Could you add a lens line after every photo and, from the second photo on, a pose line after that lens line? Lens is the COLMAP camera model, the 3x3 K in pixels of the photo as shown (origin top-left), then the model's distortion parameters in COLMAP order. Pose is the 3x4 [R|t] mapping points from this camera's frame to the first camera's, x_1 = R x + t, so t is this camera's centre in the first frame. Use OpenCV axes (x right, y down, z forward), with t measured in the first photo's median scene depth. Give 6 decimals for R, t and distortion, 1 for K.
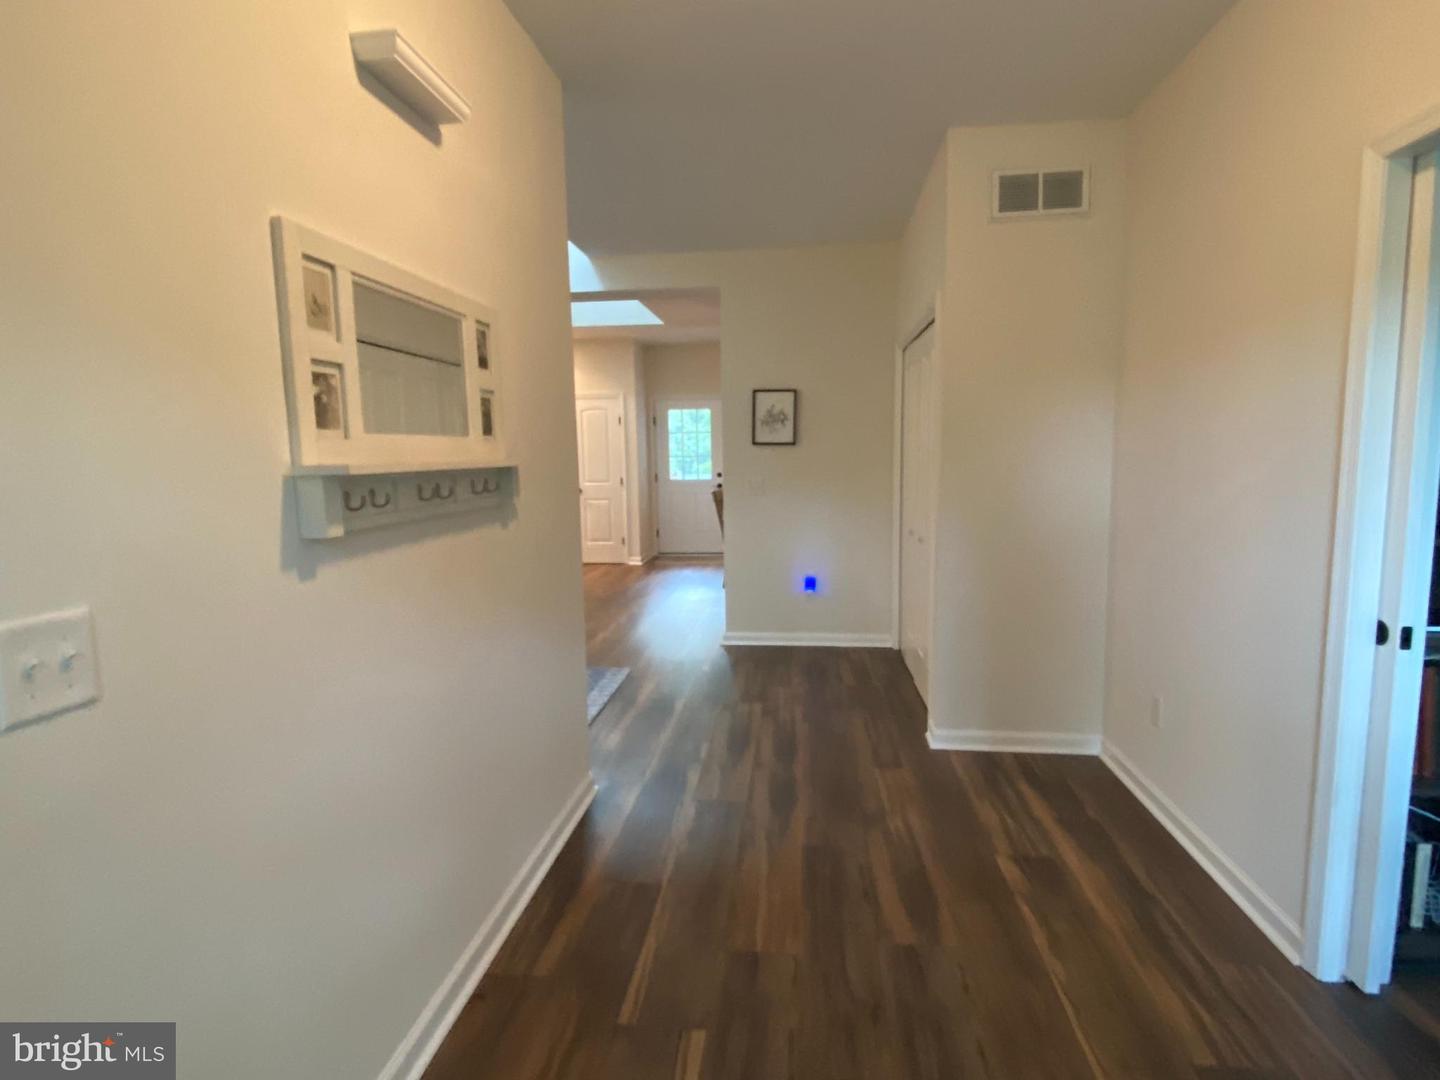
lens RADIAL K [[764.9, 0, 720.9], [0, 764.9, 544.9], [0, 0, 1]] dist [0.006767, -0.002228]
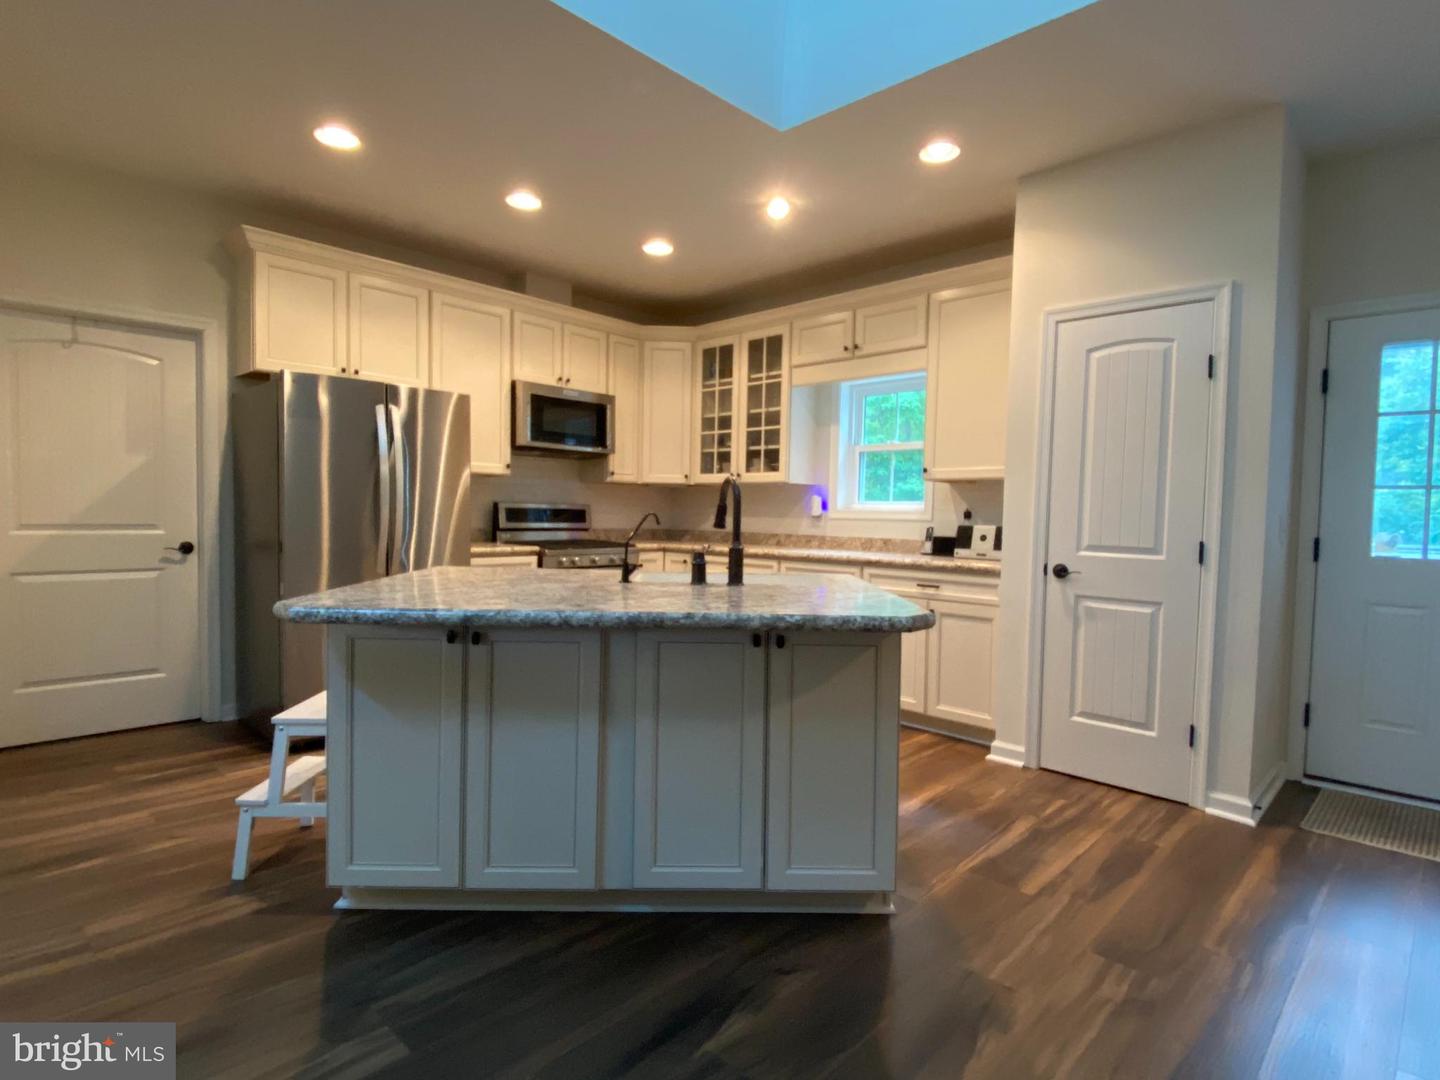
lens RADIAL K [[764.9, 0, 723.8], [0, 764.9, 547.8], [0, 0, 1]] dist [0.006767, -0.002228]
pose [[0.786146, 0.062937, -0.614828, -0.088408], [-0.107913, 0.993498, -0.036283, -0.051114], [0.608546, 0.094872, 0.787826, 0.612737]]
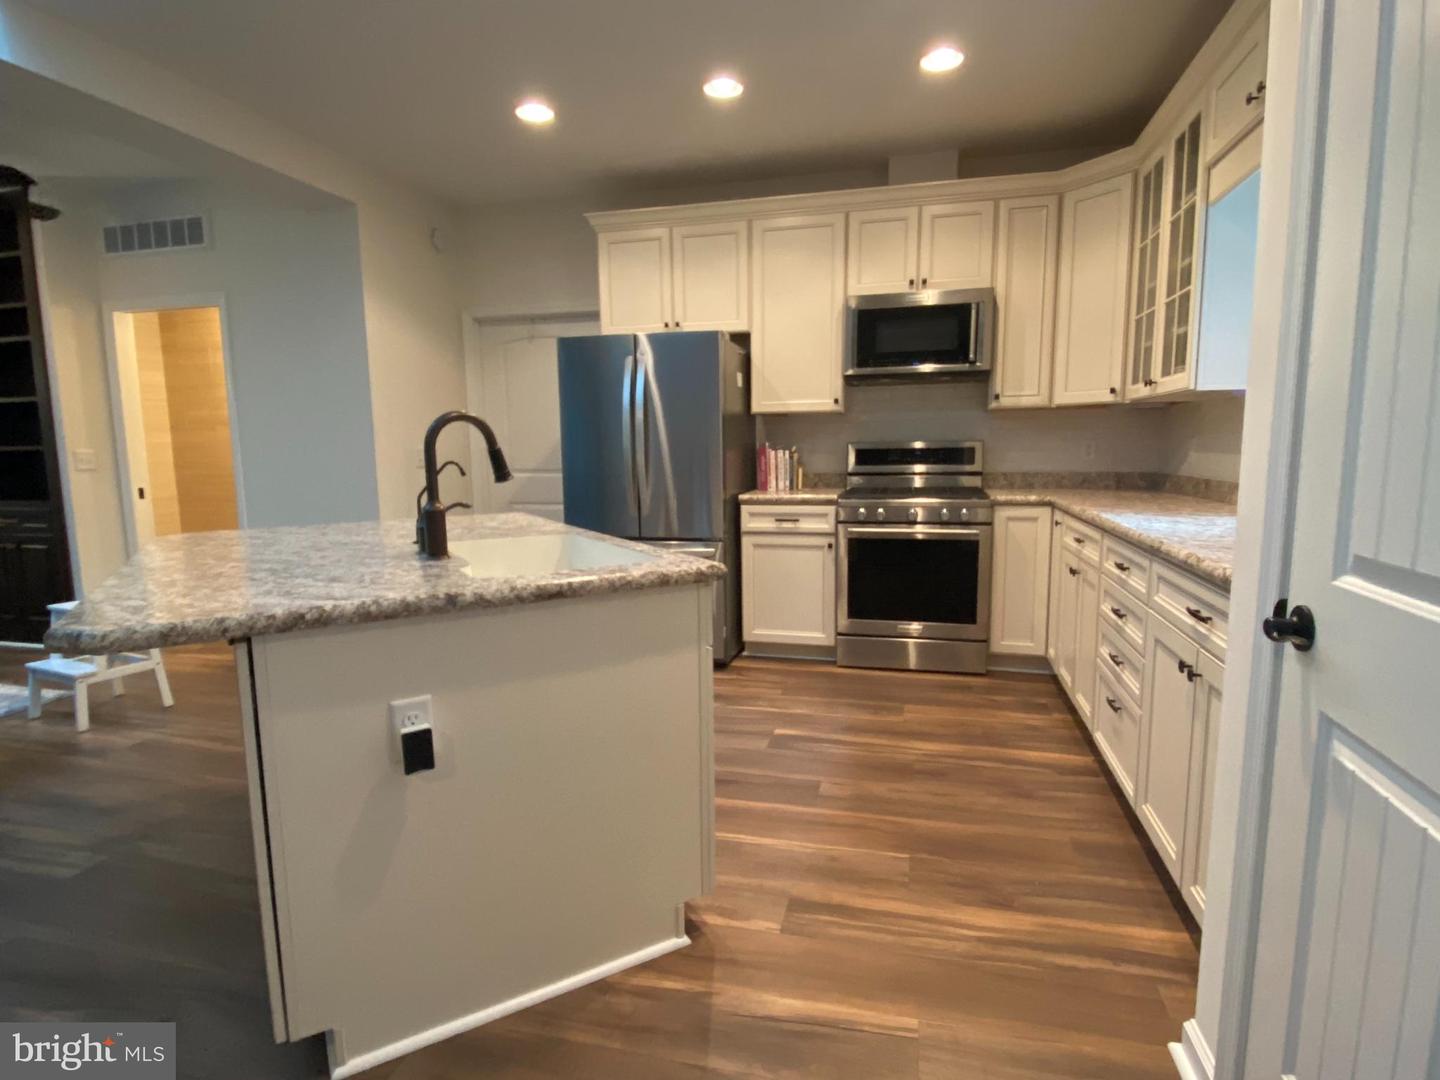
lens RADIAL K [[764.9, 0, 719.4], [0, 764.9, 549.4], [0, 0, 1]] dist [0.006767, -0.002228]
pose [[-0.148378, 0.152041, -0.977173, -0.062089], [-0.101248, 0.980583, 0.167945, -0.092546], [0.983734, 0.123856, -0.130103, 0.930966]]
